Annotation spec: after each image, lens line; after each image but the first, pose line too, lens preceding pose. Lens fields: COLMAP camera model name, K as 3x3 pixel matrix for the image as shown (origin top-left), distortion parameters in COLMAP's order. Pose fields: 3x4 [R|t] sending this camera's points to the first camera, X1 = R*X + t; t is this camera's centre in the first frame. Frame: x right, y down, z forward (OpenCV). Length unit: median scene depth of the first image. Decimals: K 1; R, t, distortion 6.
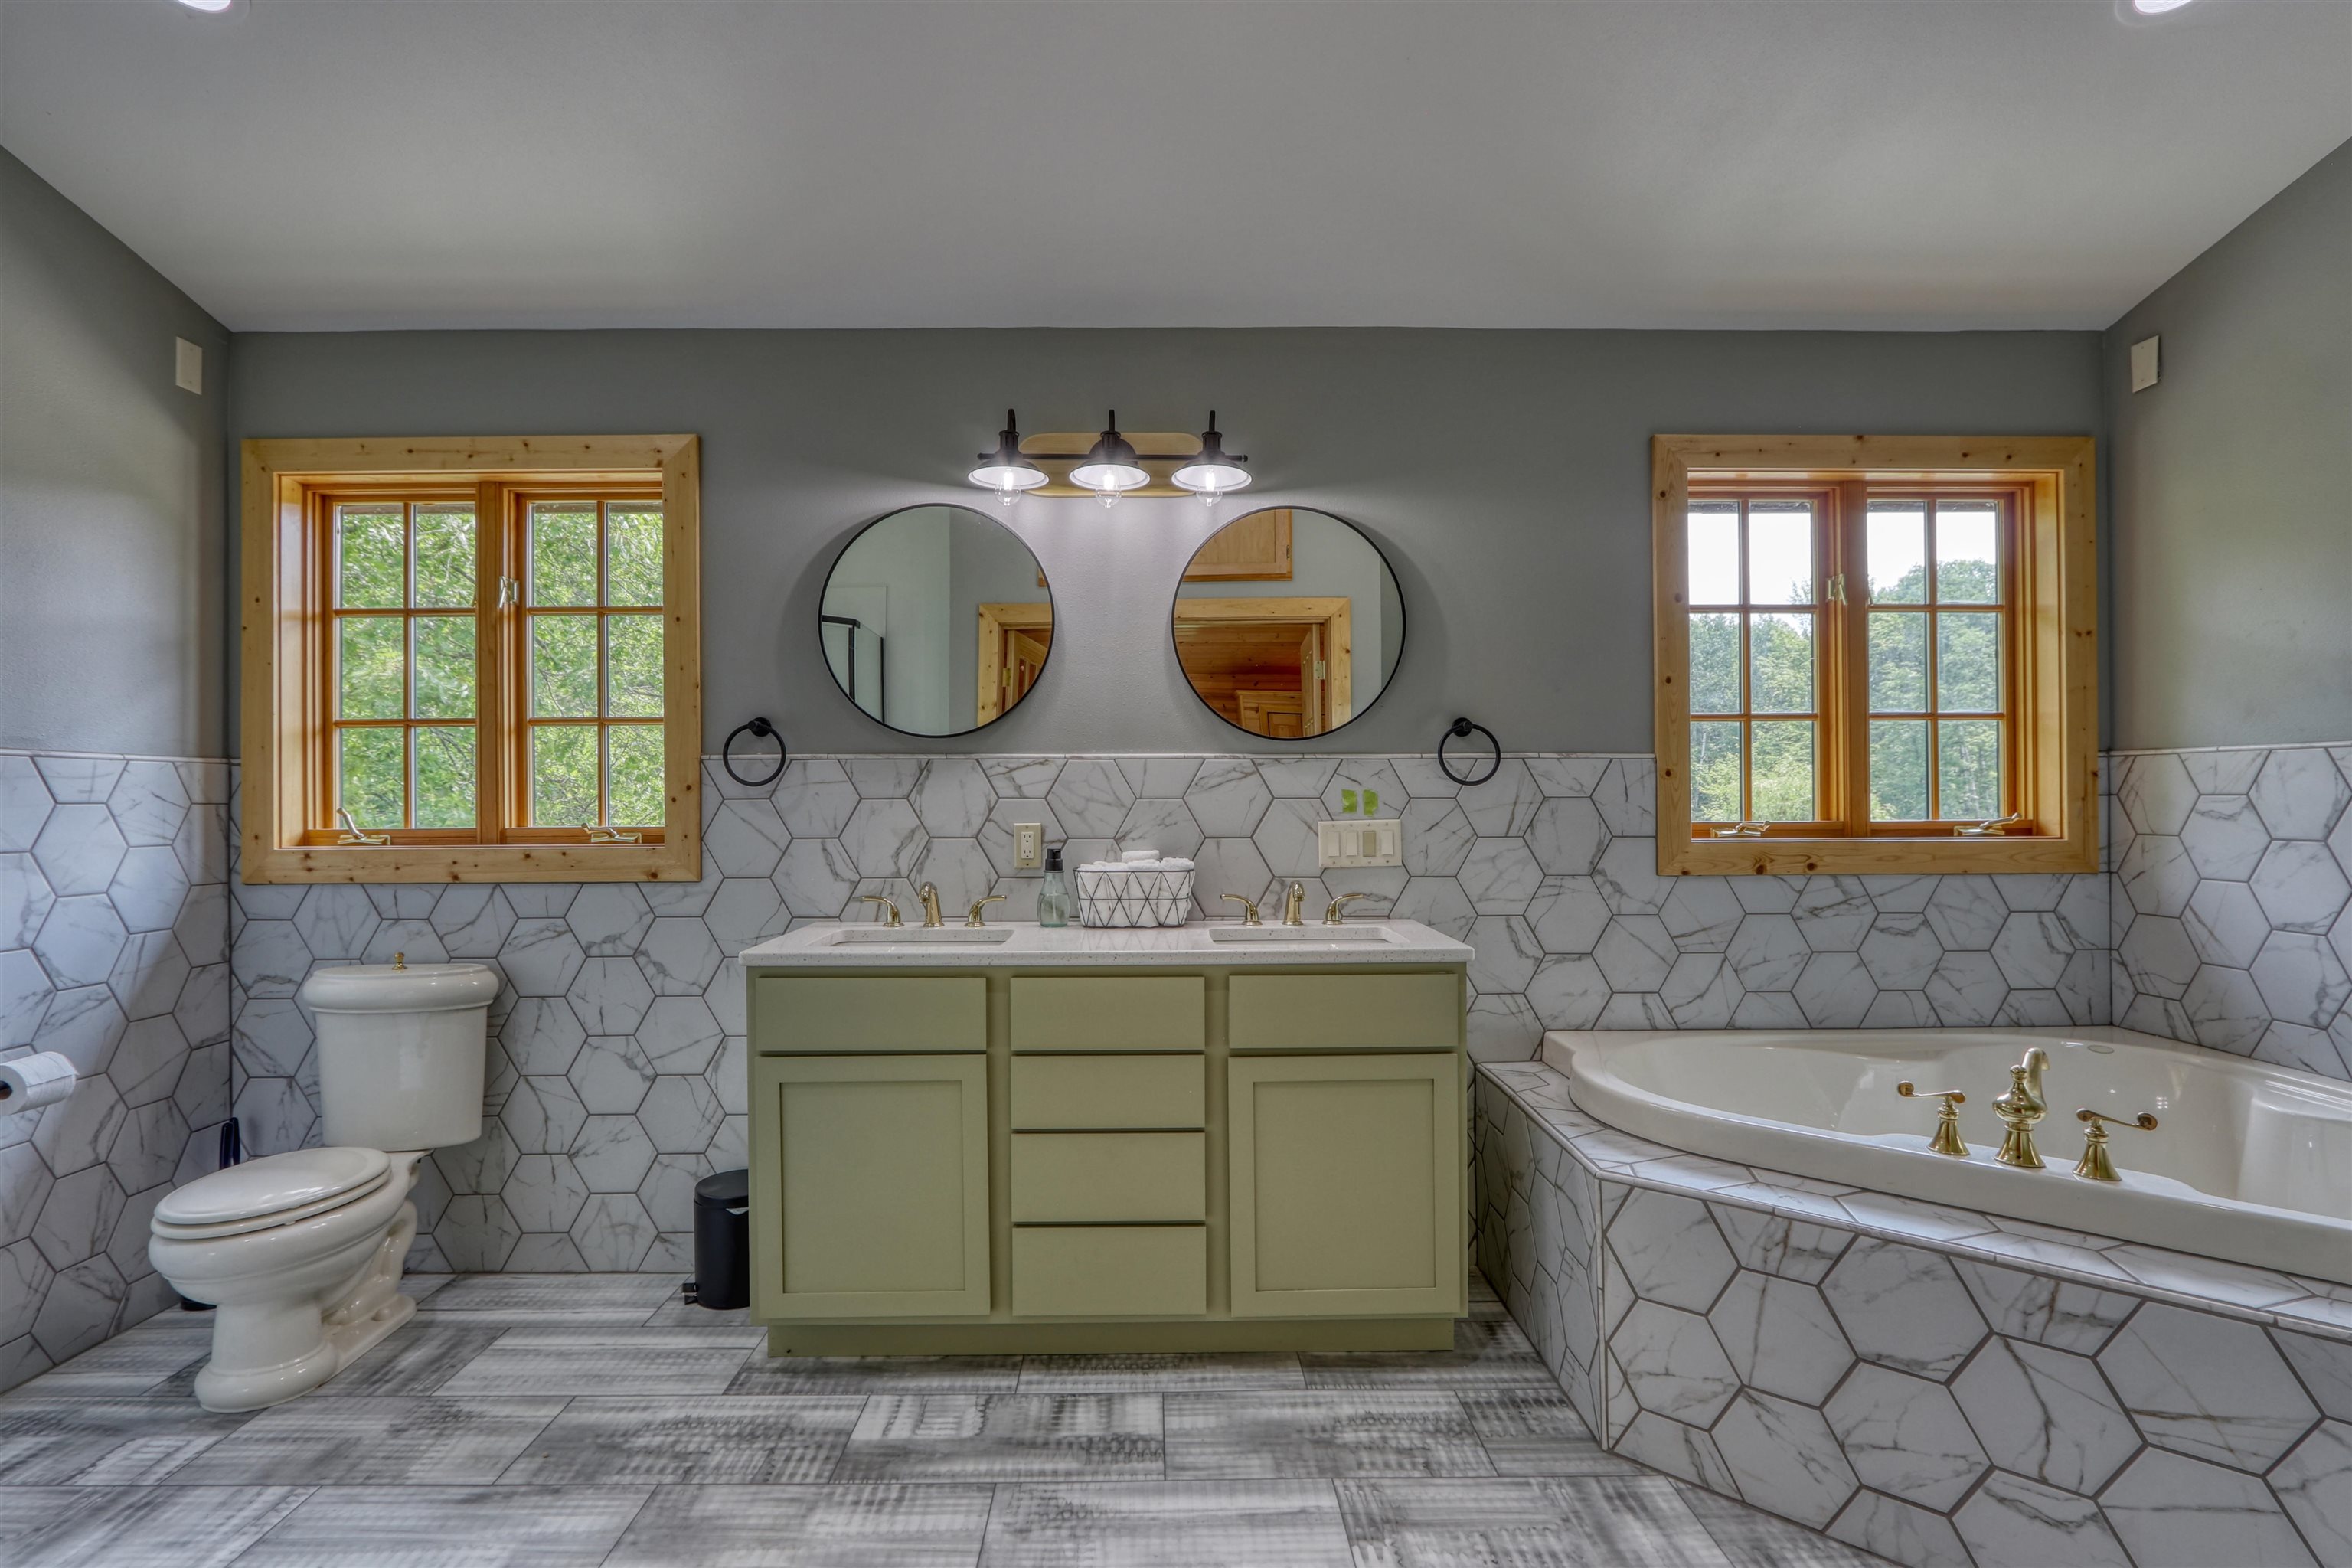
lens RADIAL K [[1135.8, 0, 1173.5], [0, 1135.8, 796.5], [0, 0, 1]] dist [-0.024327, 0.007236]
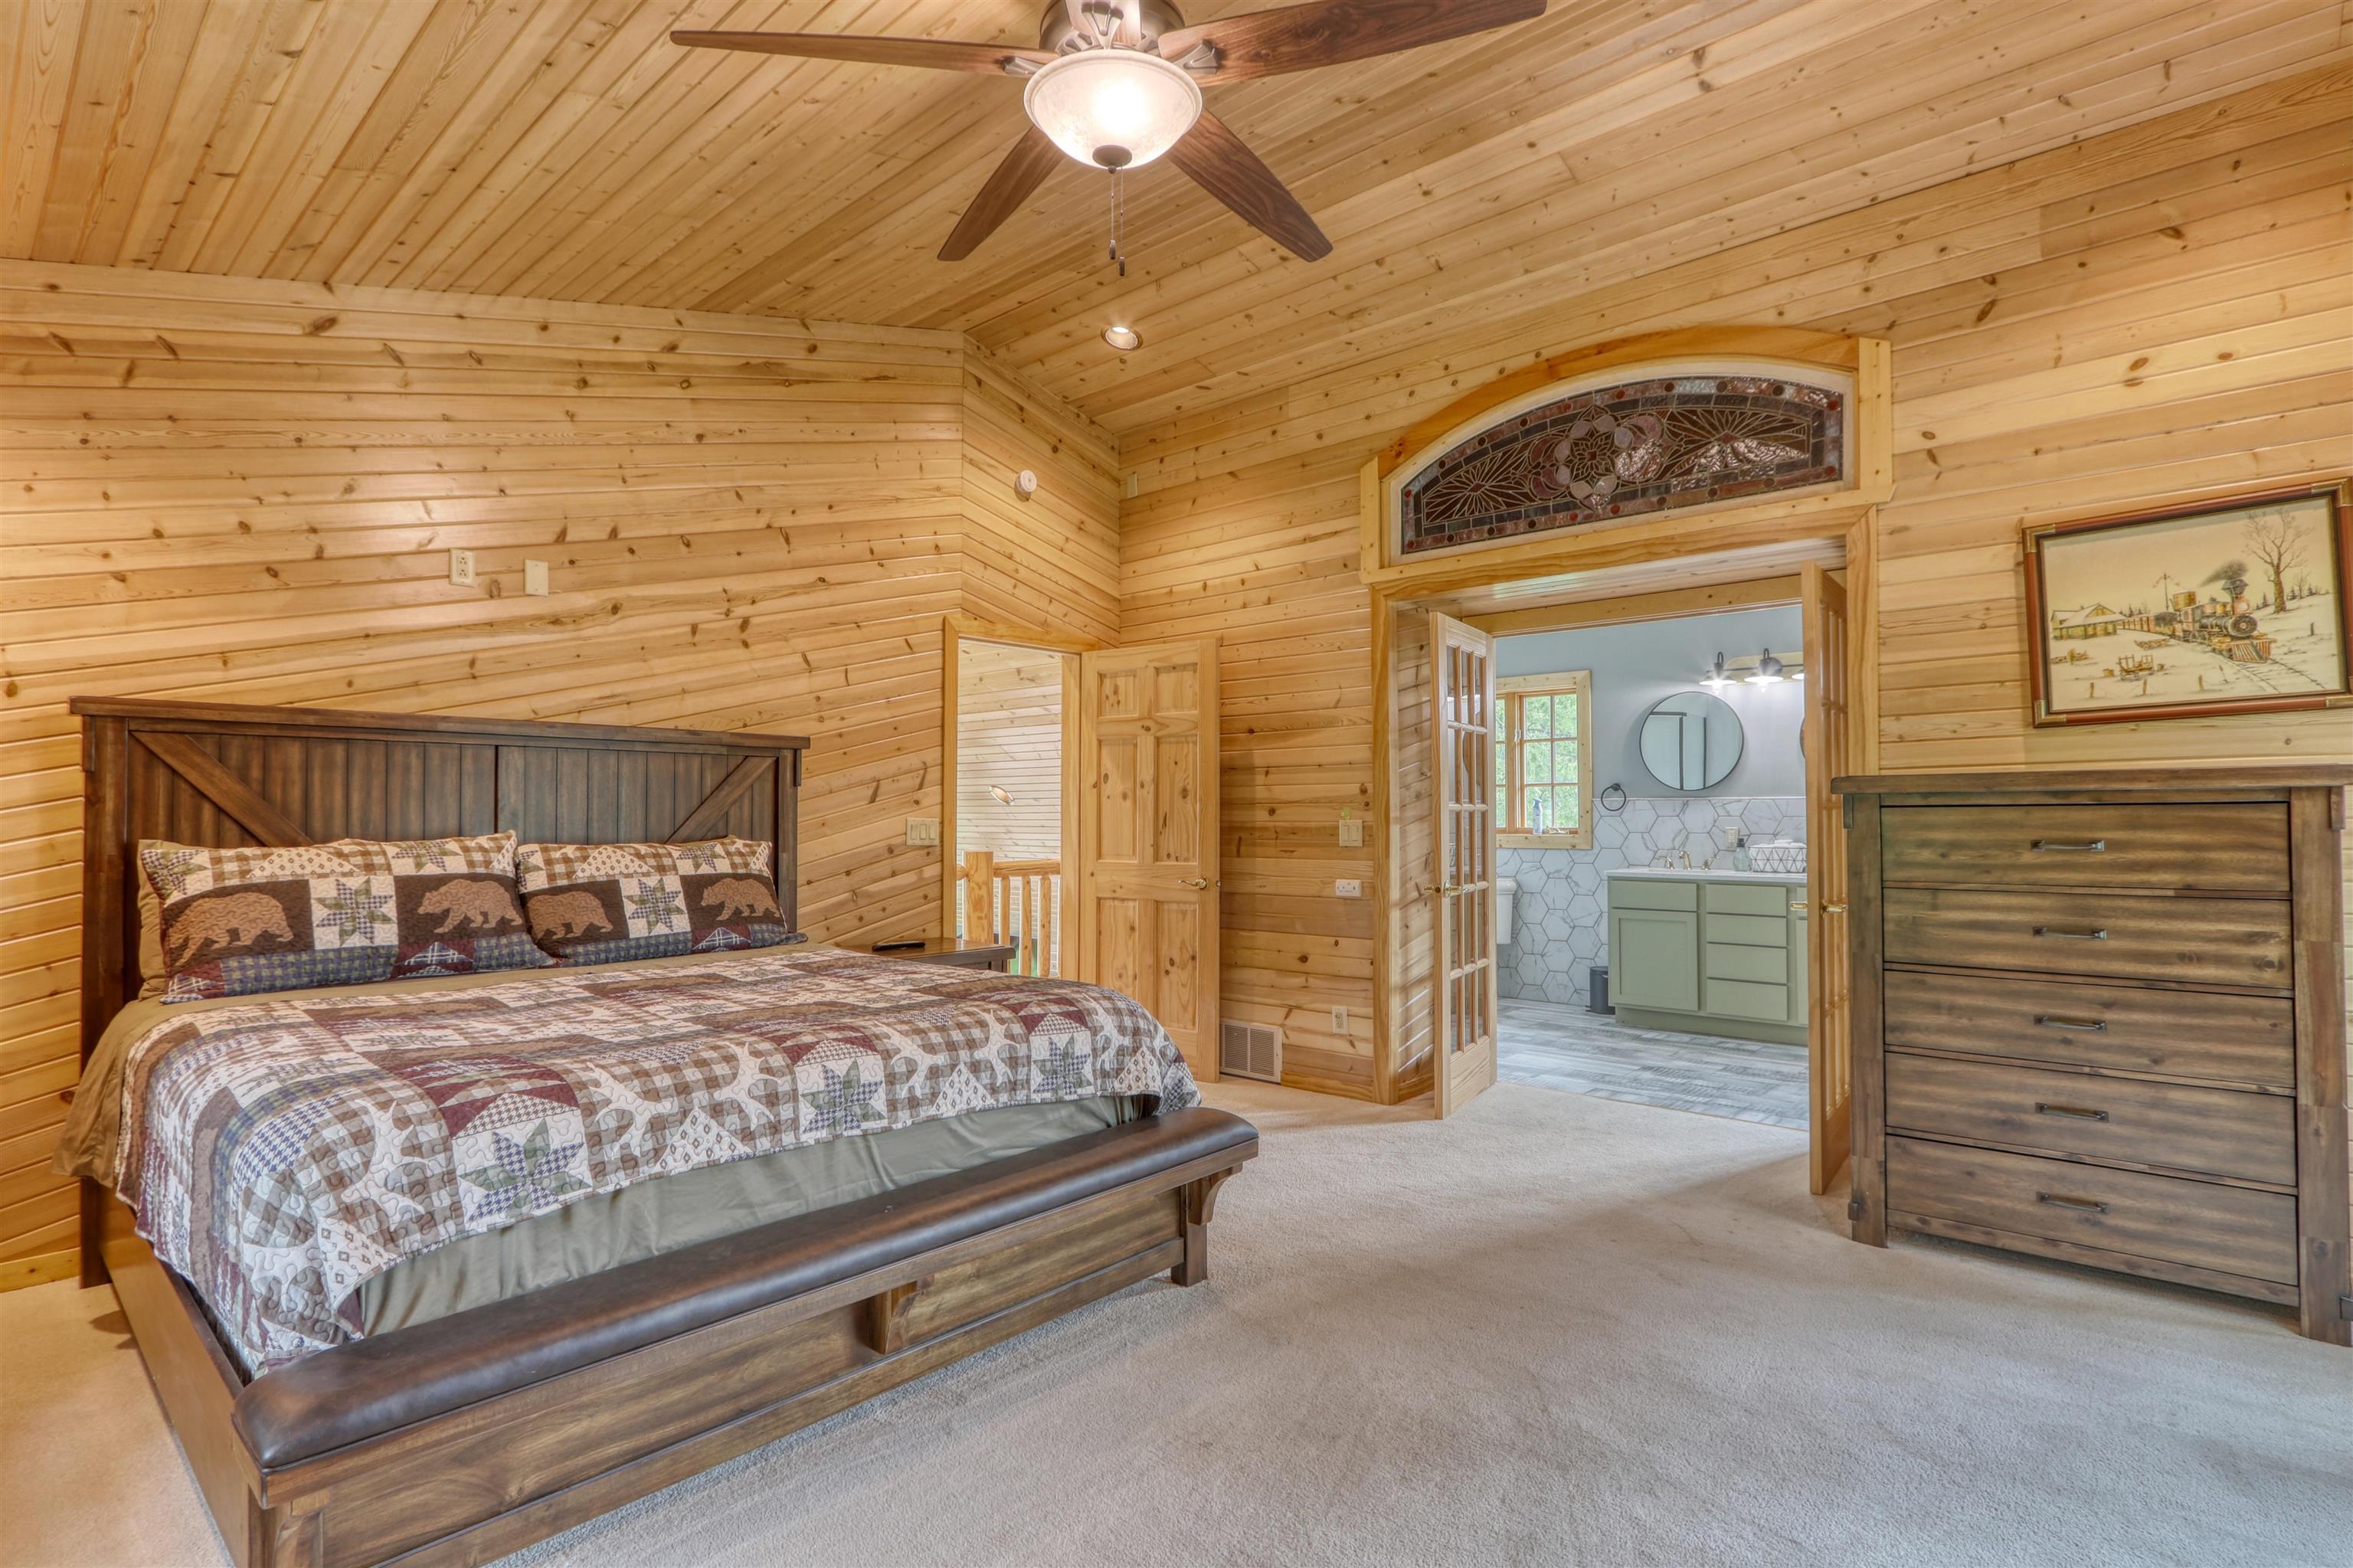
lens RADIAL K [[1136.3, 0, 1174.0], [0, 1136.3, 796.5], [0, 0, 1]] dist [-0.024327, 0.007236]
pose [[0.732048, -0.007788, -0.681208, 0.612183], [-0.002411, 0.999899, -0.014023, -0.004074], [0.681248, 0.011908, 0.731956, -1.465296]]
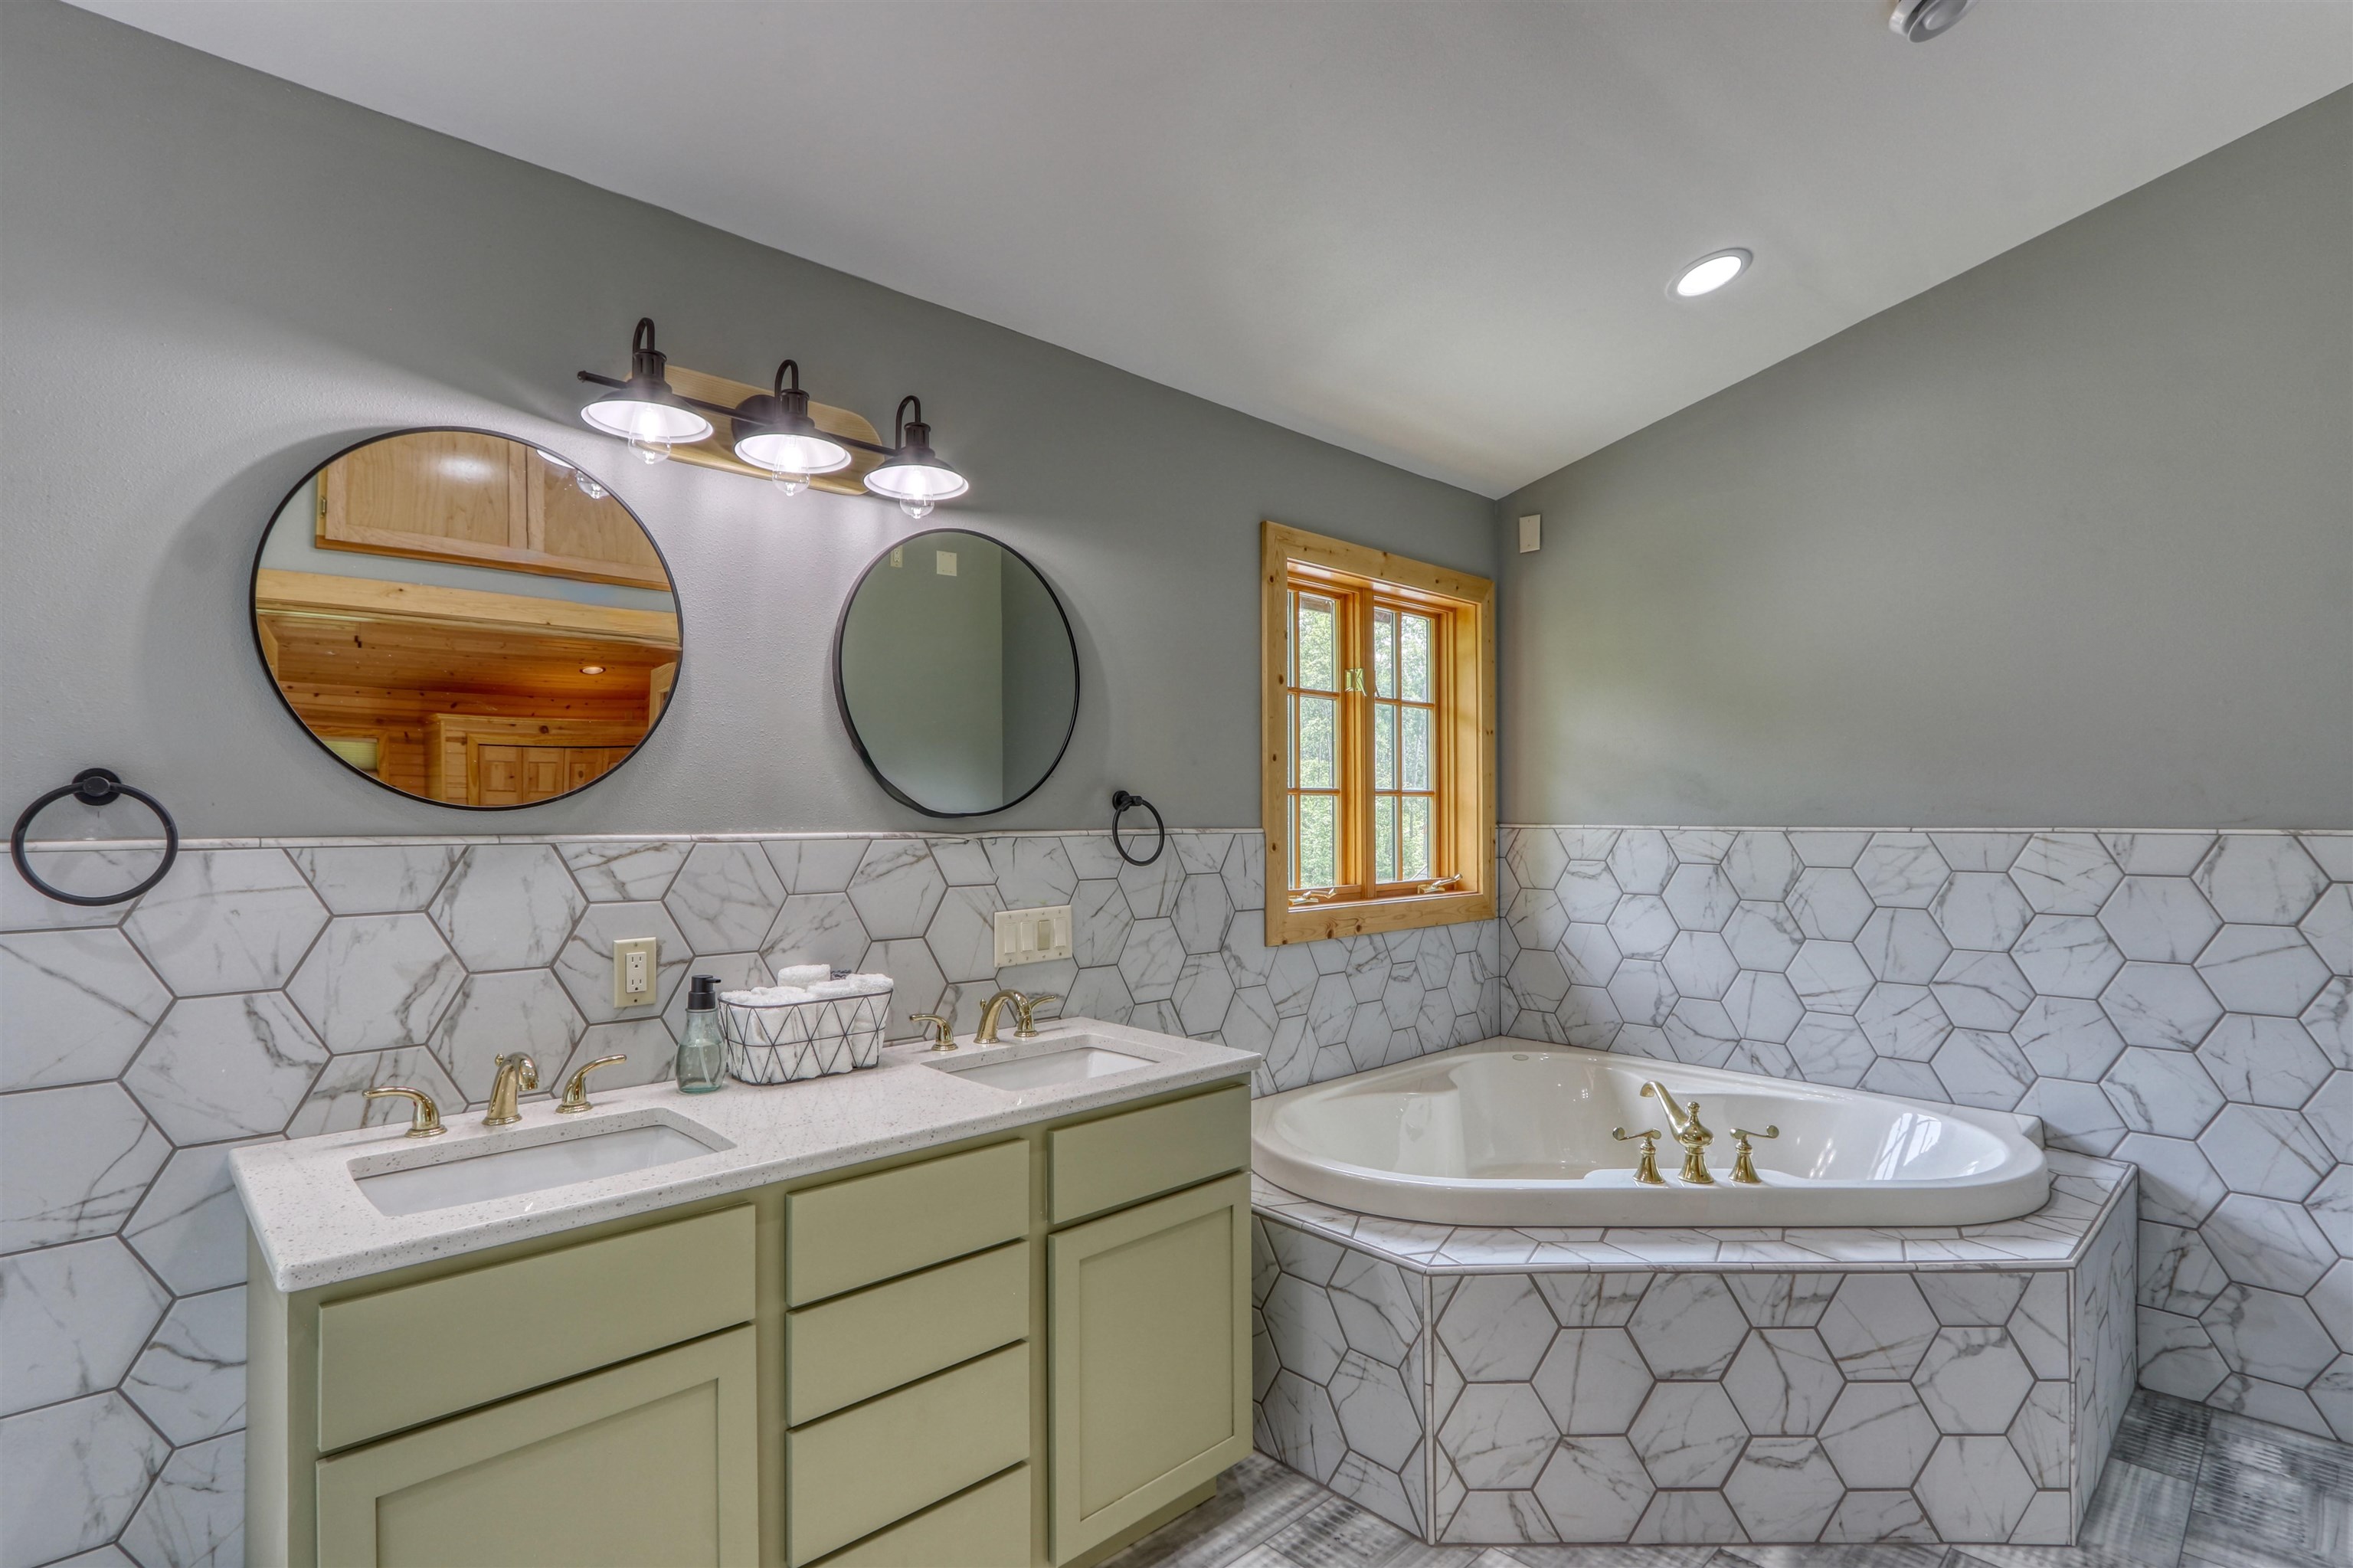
lens RADIAL K [[1136.3, 0, 1174.0], [0, 1136.3, 796.5], [0, 0, 1]] dist [-0.024327, 0.007236]
pose [[0.737986, 0.014473, 0.674661, -0.348937], [-0.003777, 0.999843, -0.017318, -0.050610], [-0.674805, 0.010232, 0.737925, 0.299709]]
